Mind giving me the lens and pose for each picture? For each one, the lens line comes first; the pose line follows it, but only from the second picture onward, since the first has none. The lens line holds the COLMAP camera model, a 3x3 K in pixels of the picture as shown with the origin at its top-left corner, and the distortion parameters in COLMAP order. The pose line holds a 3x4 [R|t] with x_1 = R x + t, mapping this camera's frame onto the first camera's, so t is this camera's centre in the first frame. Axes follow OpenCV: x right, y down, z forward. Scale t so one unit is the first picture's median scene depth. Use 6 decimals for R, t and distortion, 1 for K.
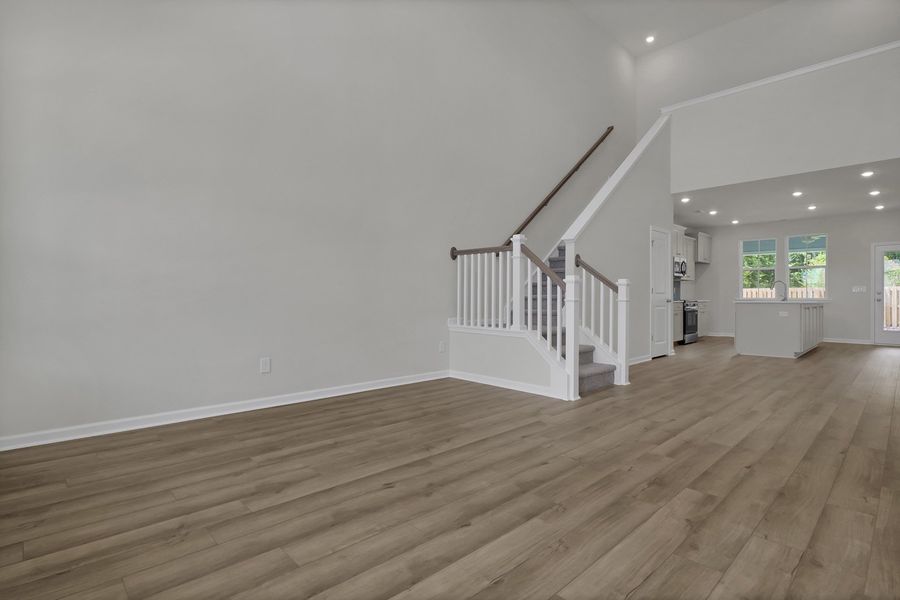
lens RADIAL K [[490.4, 0, 449.6], [0, 490.4, 295.5], [0, 0, 1]] dist [-0.002812, -0.000372]
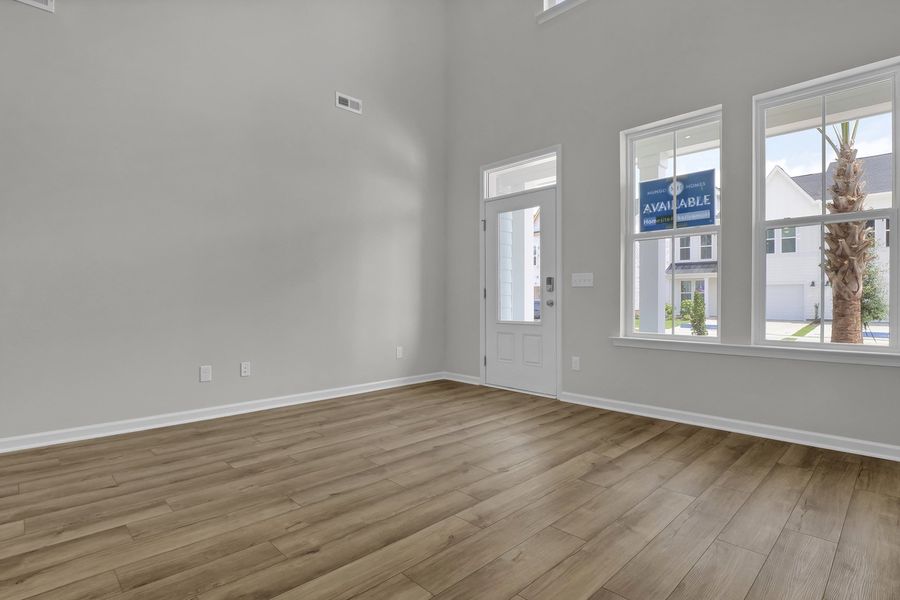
lens RADIAL K [[490.4, 0, 449.6], [0, 490.4, 295.5], [0, 0, 1]] dist [-0.002812, -0.000372]
pose [[-0.999923, -0.004824, -0.011435, 0.003129], [-0.004715, 0.999944, -0.009522, 0.003301], [0.011480, -0.009467, -0.999889, 0.712698]]
